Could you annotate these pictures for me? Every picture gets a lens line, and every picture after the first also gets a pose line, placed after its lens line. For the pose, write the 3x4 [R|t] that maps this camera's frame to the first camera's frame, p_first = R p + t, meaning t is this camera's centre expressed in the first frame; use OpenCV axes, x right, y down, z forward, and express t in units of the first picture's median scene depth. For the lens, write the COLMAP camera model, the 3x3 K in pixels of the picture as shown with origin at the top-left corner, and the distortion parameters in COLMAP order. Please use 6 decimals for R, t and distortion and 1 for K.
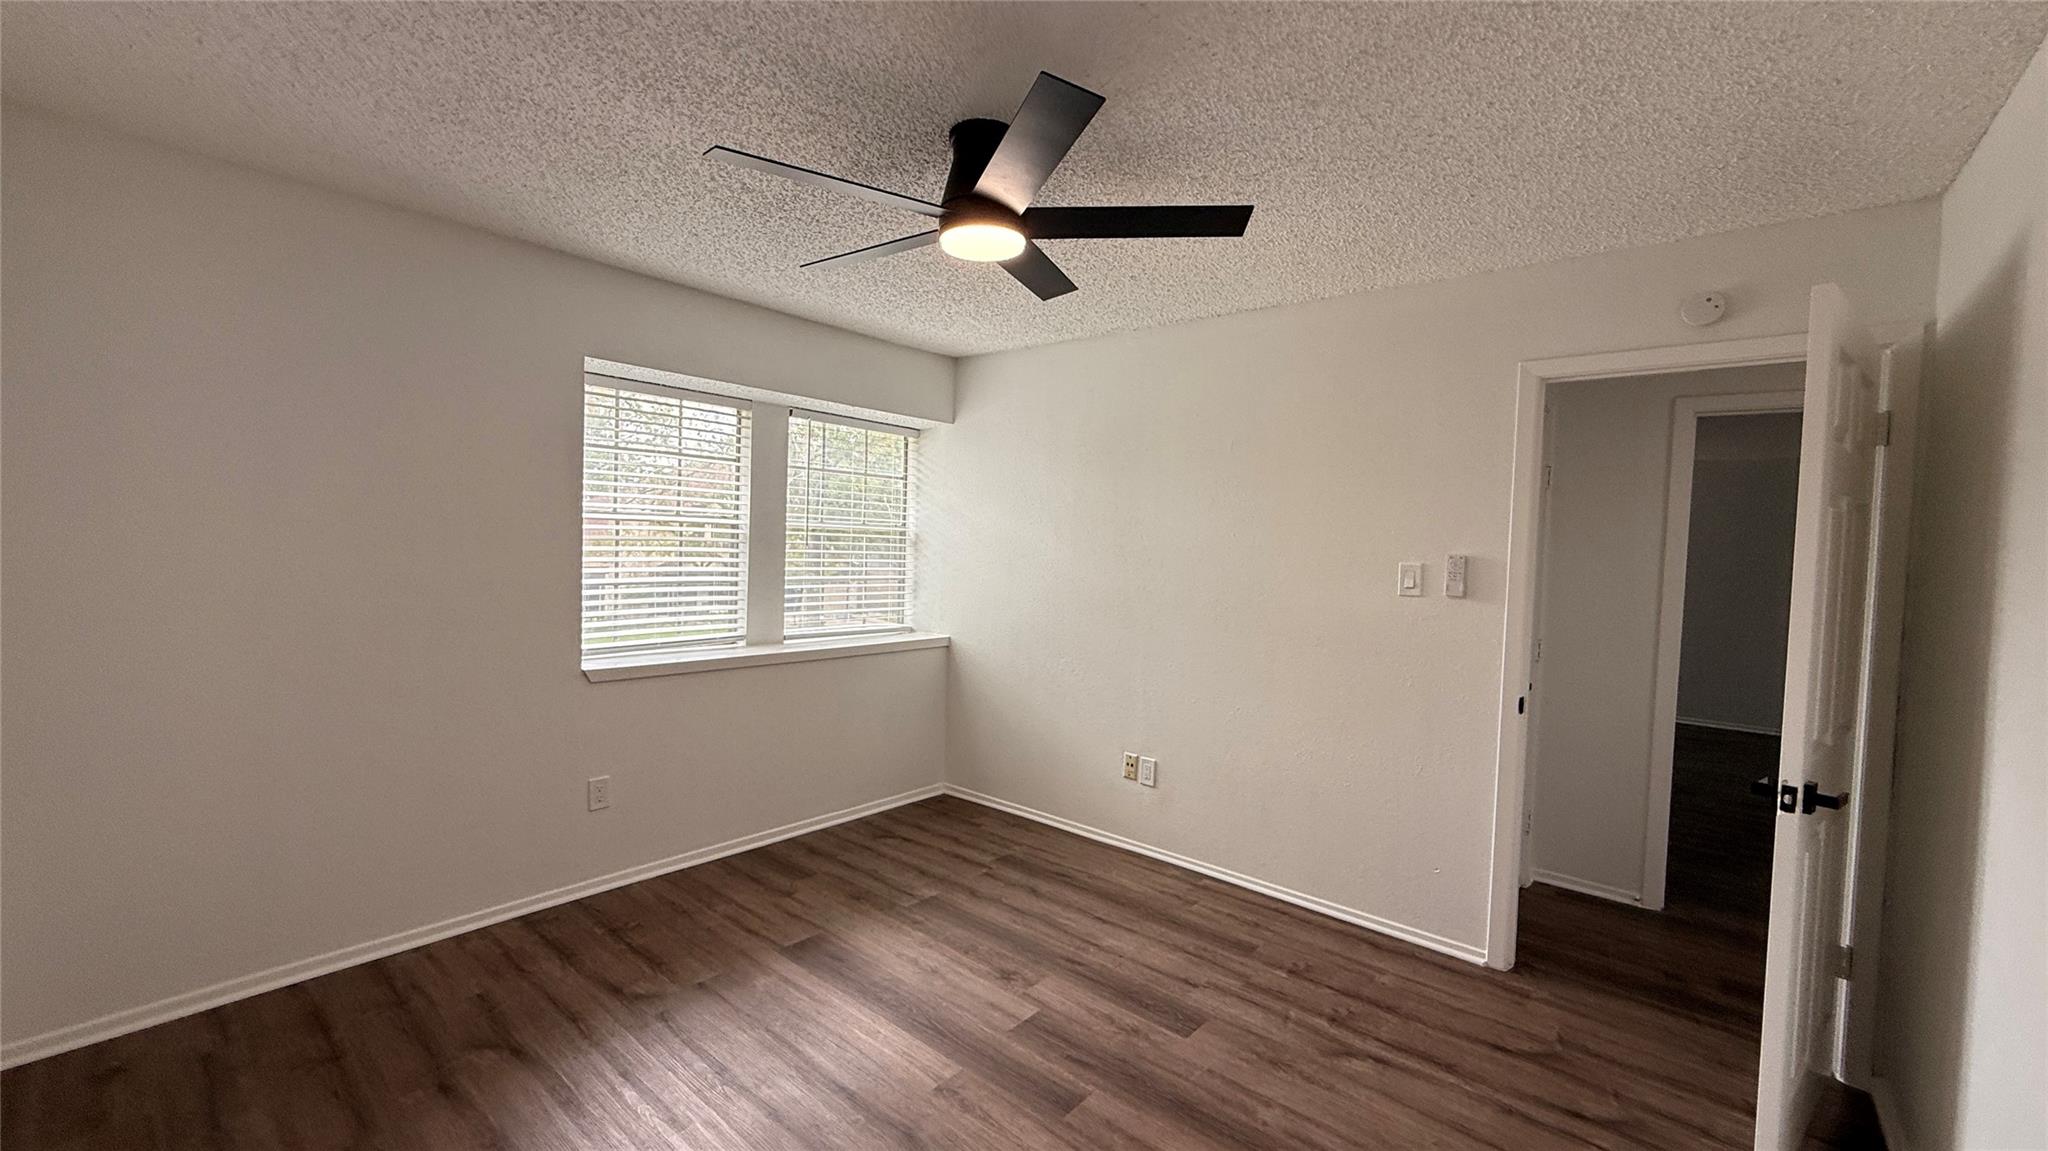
lens RADIAL K [[816.5, 0, 1017.4], [0, 816.5, 573.7], [0, 0, 1]] dist [0.000797, 0.000066]
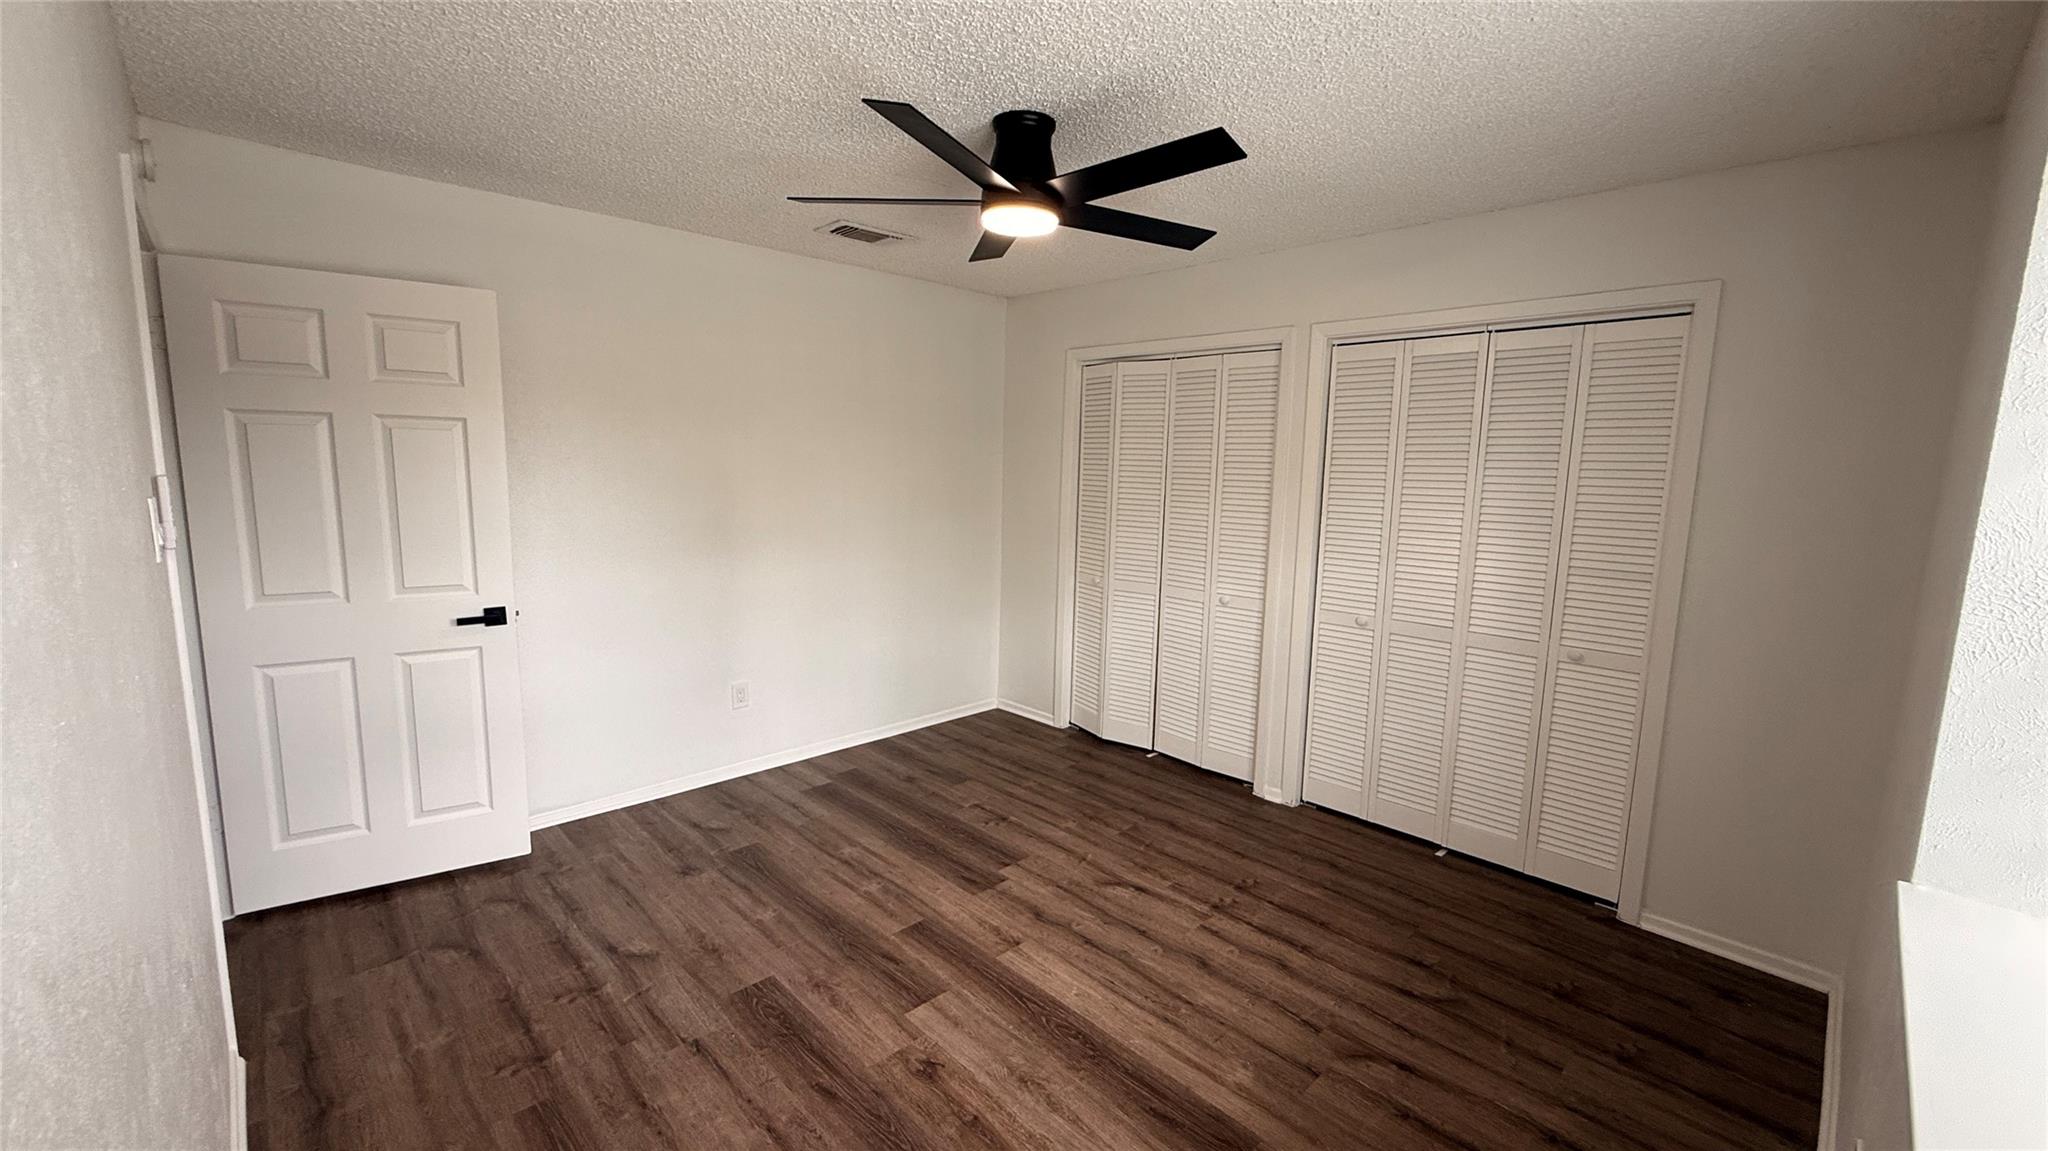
lens RADIAL K [[816.5, 0, 1017.4], [0, 816.5, 573.7], [0, 0, 1]] dist [0.000797, 0.000066]
pose [[-0.994010, -0.069819, 0.084084, -0.142435], [-0.054277, 0.983127, 0.174685, -0.108942], [-0.094862, 0.169075, -0.981027, 1.862020]]
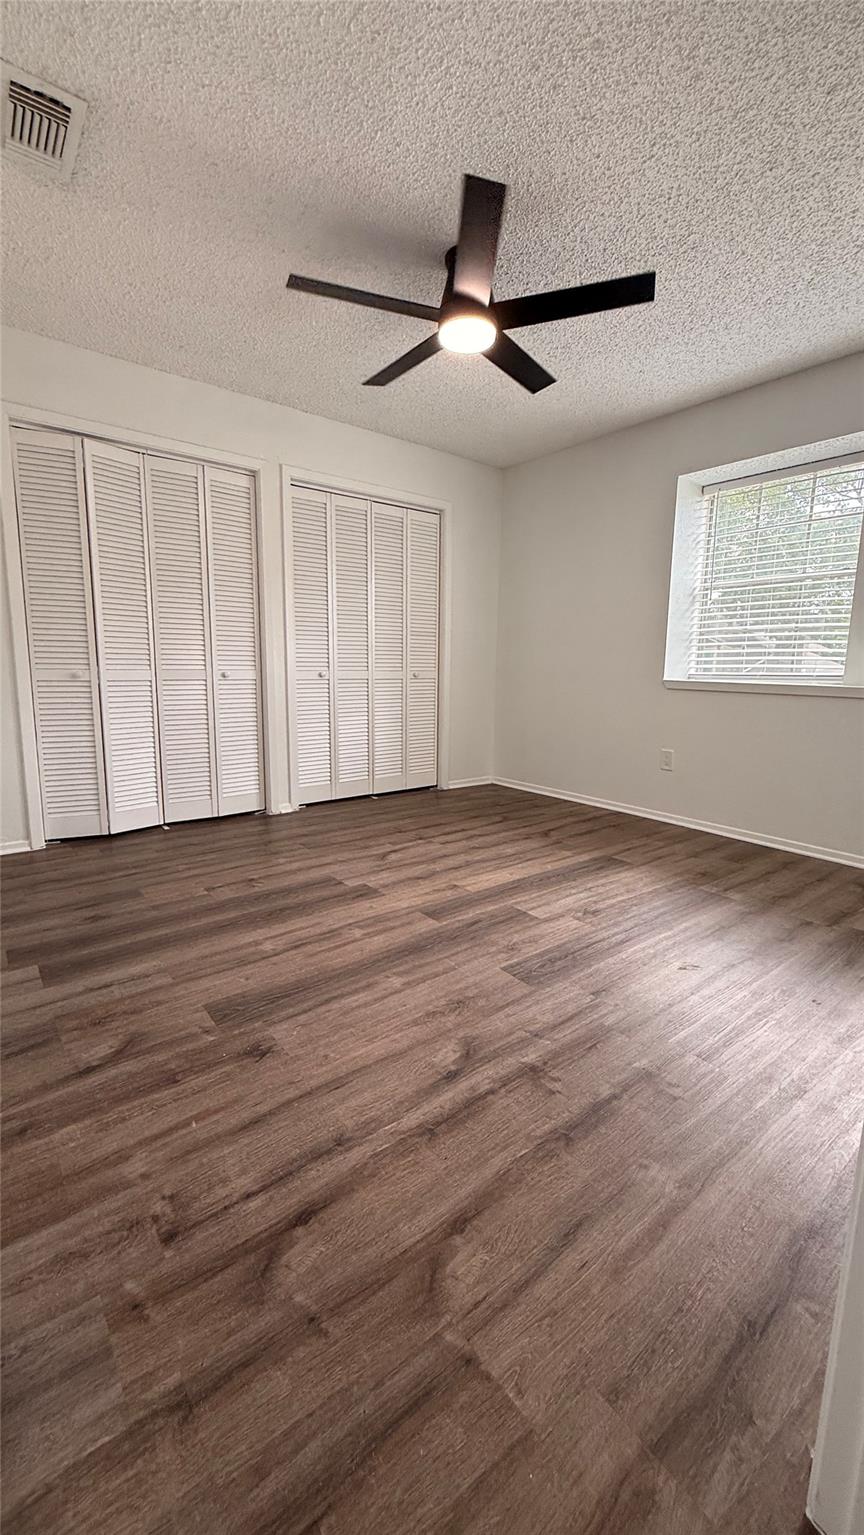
lens RADIAL K [[612.0, 0, 435.3], [0, 612.0, 761.0], [0, 0, 1]] dist [0.000797, 0.000066]
pose [[-0.187904, 0.120268, -0.974796, 0.988371], [-0.058348, 0.989355, 0.133311, 0.185912], [0.980453, 0.081928, -0.178887, 1.032262]]
